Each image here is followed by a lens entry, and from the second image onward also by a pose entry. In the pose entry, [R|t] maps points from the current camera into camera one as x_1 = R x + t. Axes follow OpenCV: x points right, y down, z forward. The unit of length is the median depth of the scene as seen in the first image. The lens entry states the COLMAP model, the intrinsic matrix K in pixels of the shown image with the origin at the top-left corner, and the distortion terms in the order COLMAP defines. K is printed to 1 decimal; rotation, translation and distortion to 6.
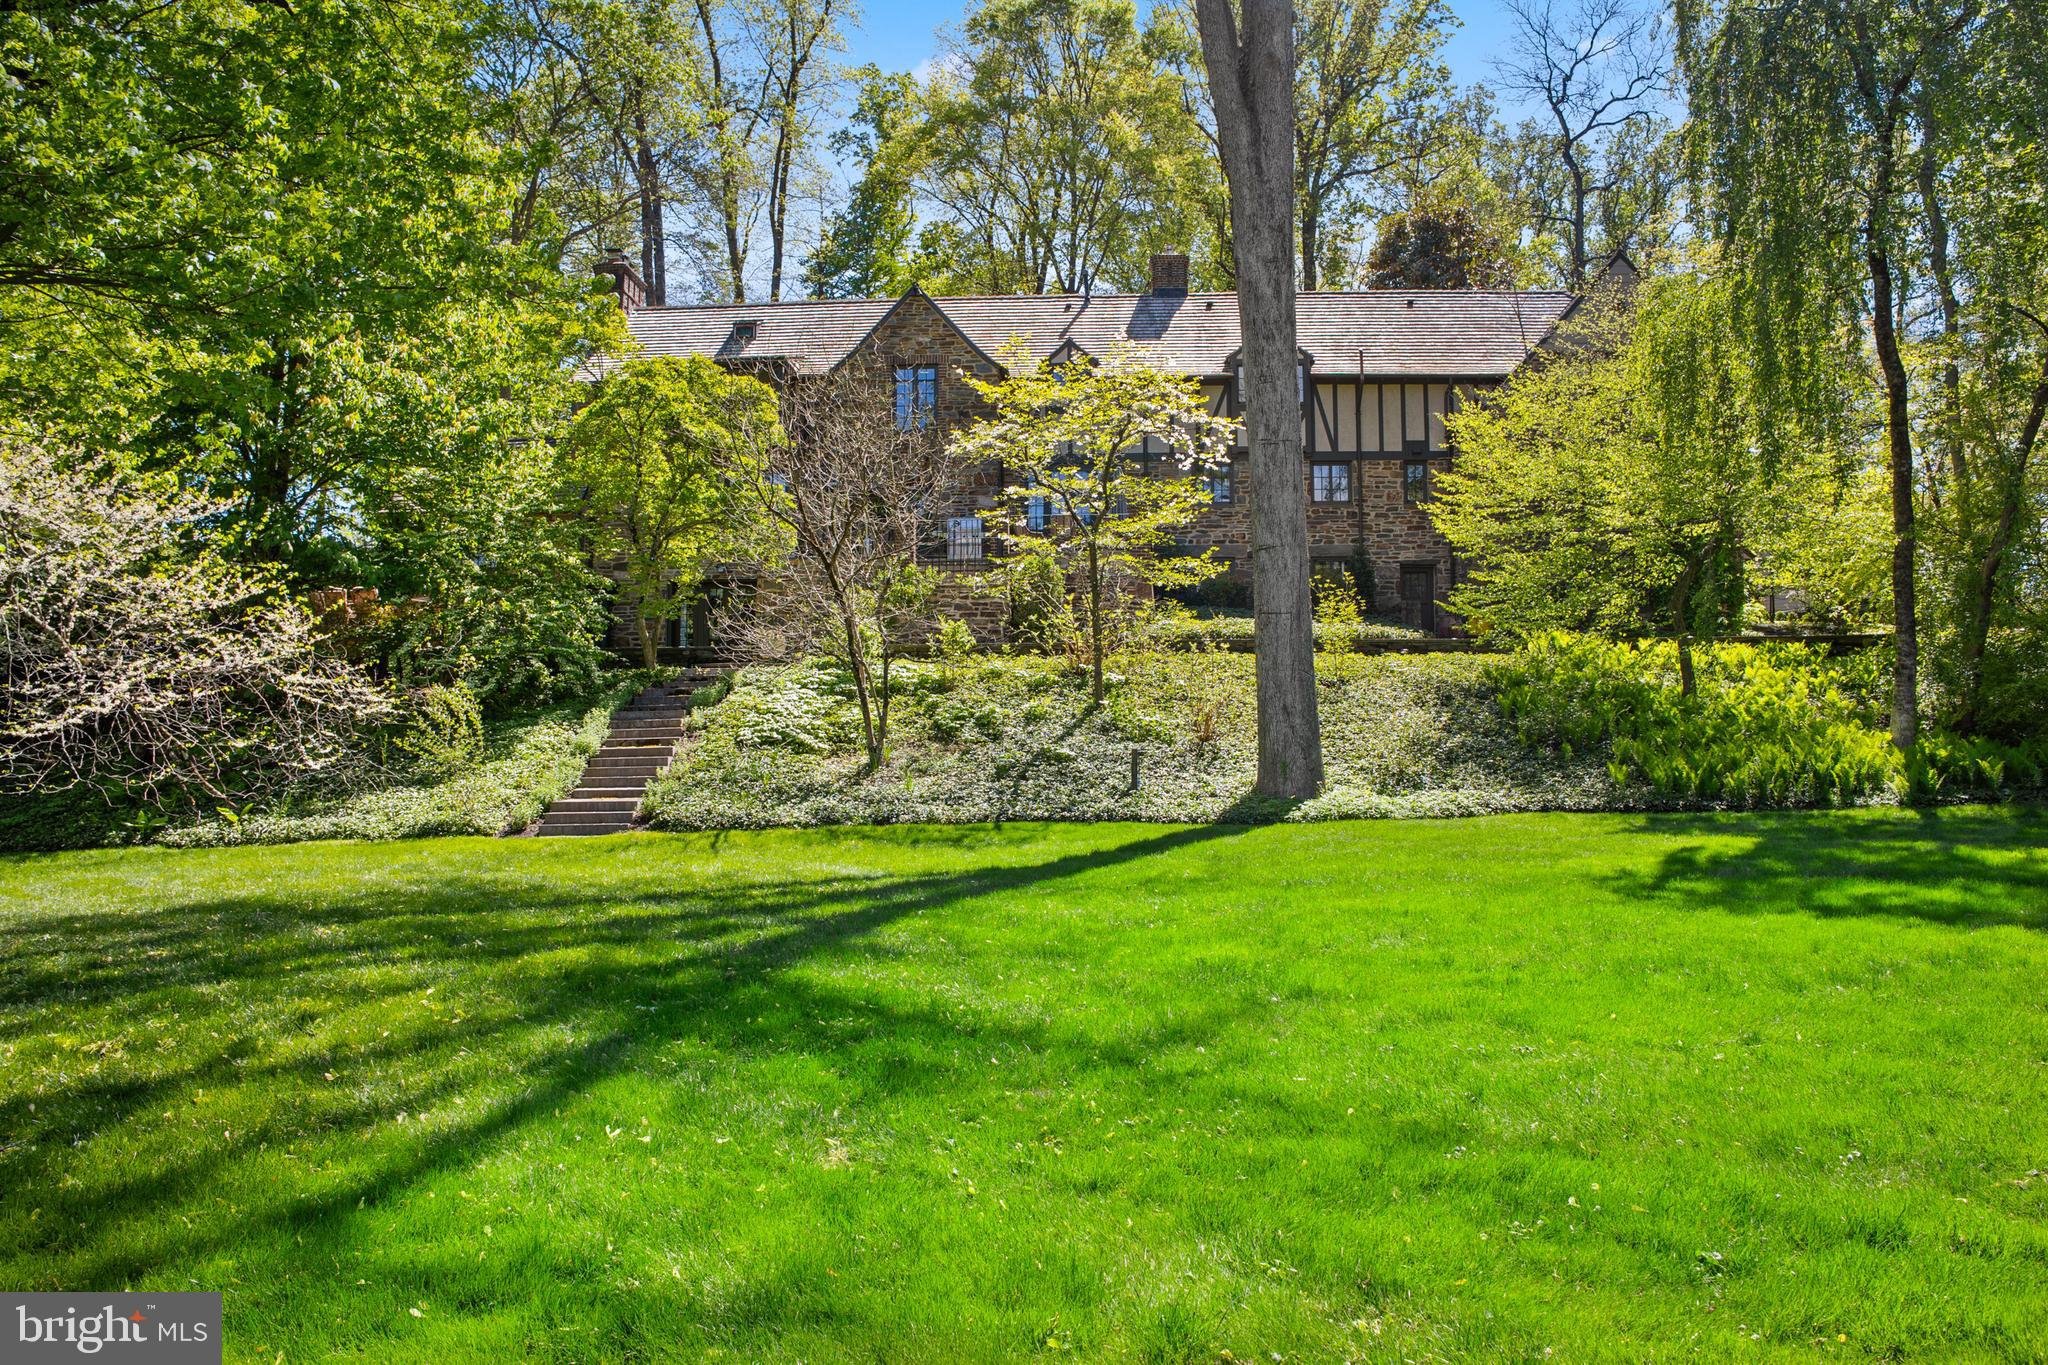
lens RADIAL K [[1409.8, 0, 1016.7], [0, 1409.8, 691.1], [0, 0, 1]] dist [-0.109404, 0.028086]
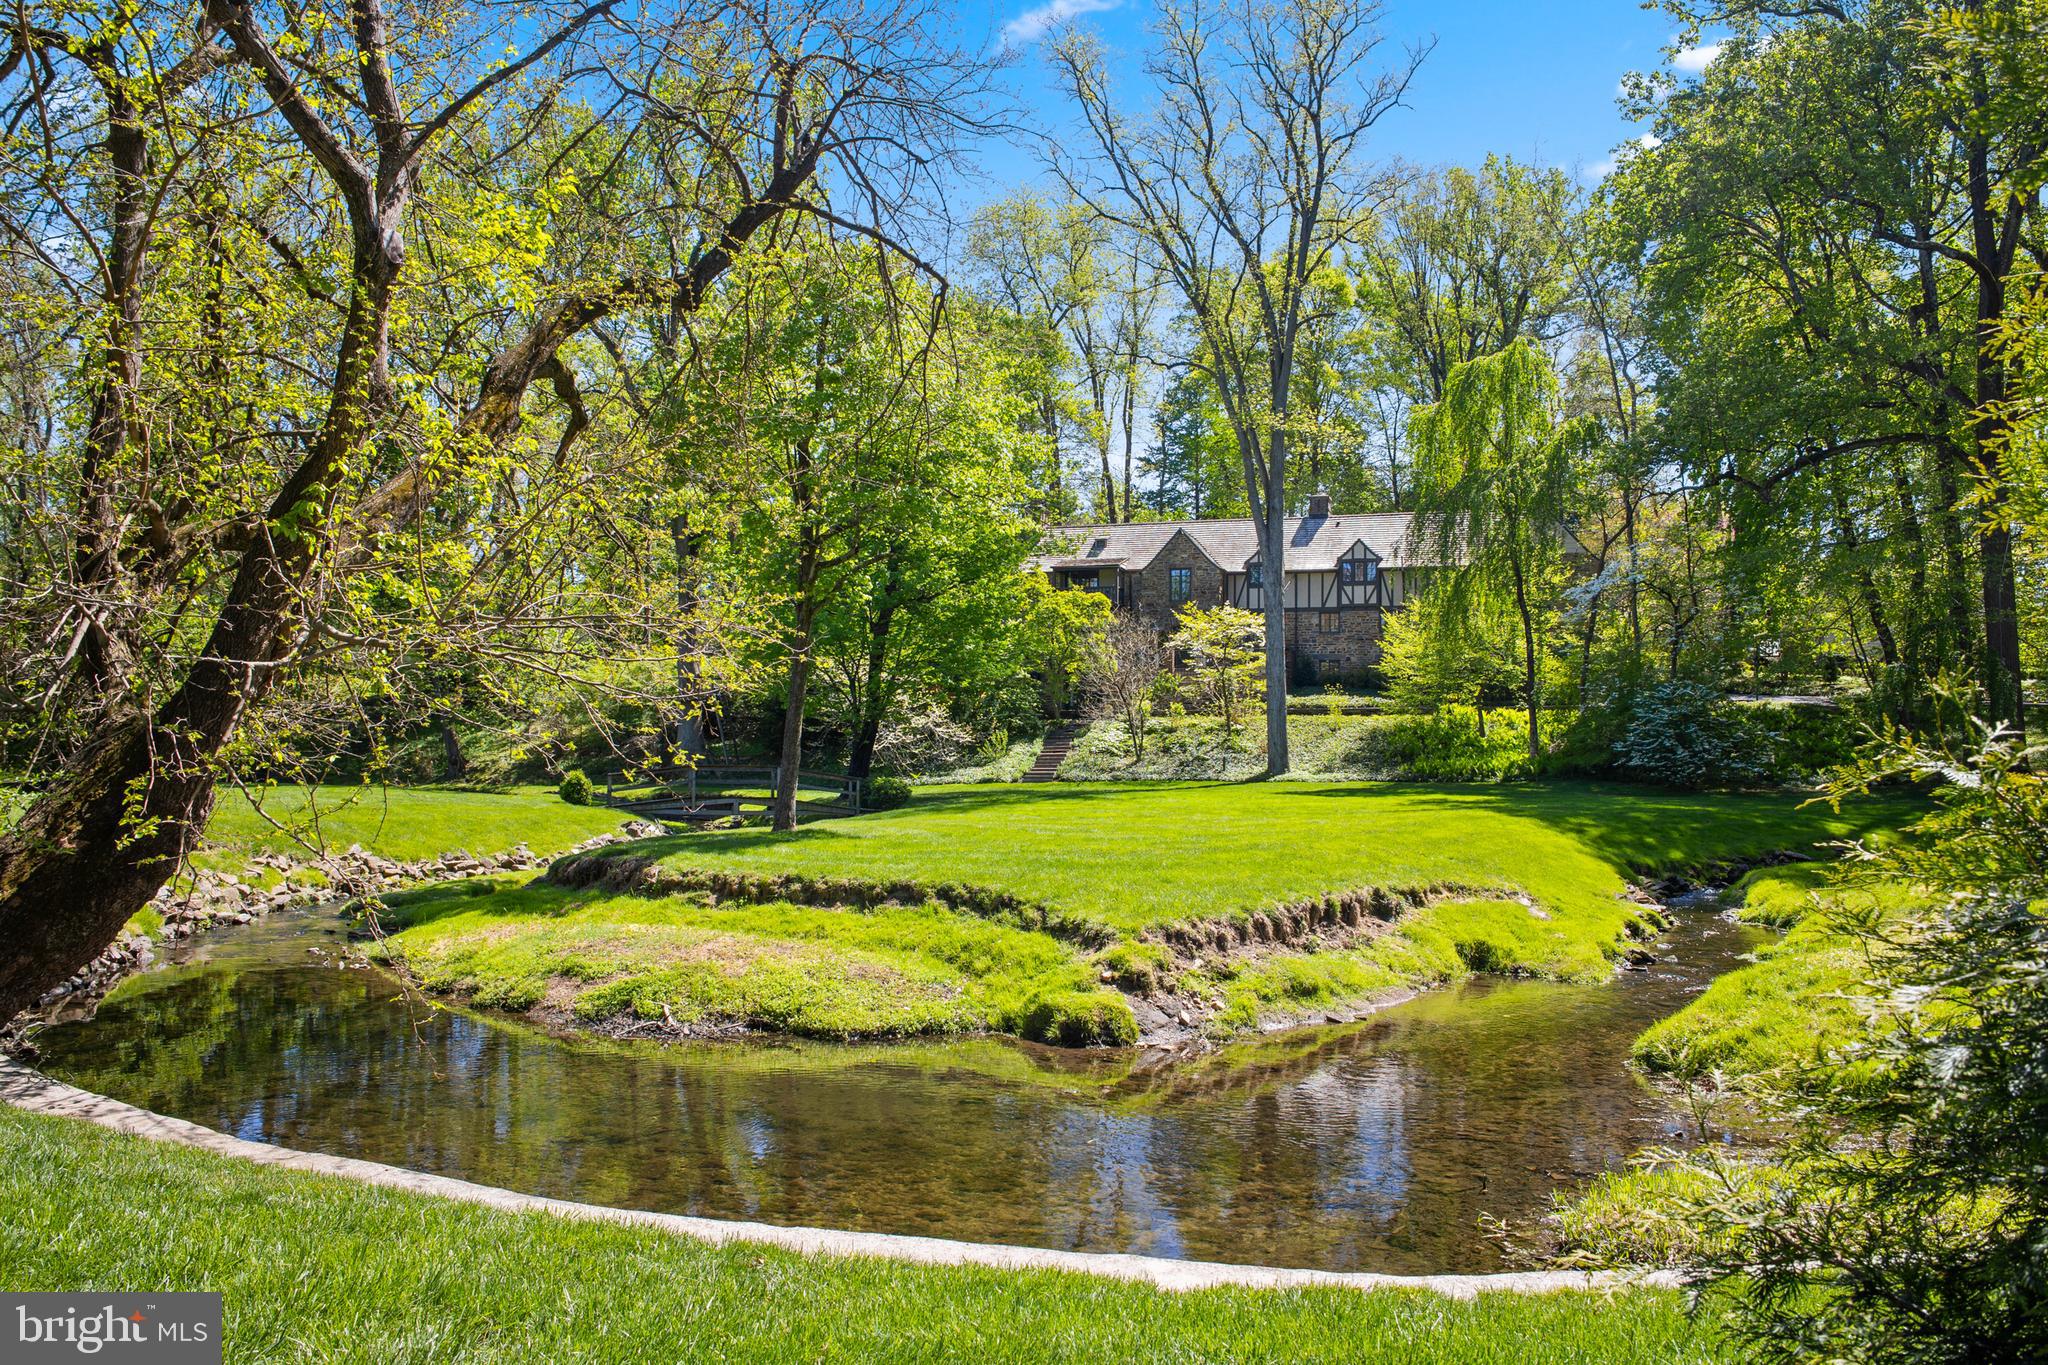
lens RADIAL K [[1409.8, 0, 1025.1], [0, 1409.8, 688.1], [0, 0, 1]] dist [-0.109404, 0.028086]
pose [[0.963462, -0.000452, -0.267843, 0.436414], [-0.000403, 0.999995, -0.003137, -0.083346], [0.267843, 0.003130, 0.963457, -1.763459]]
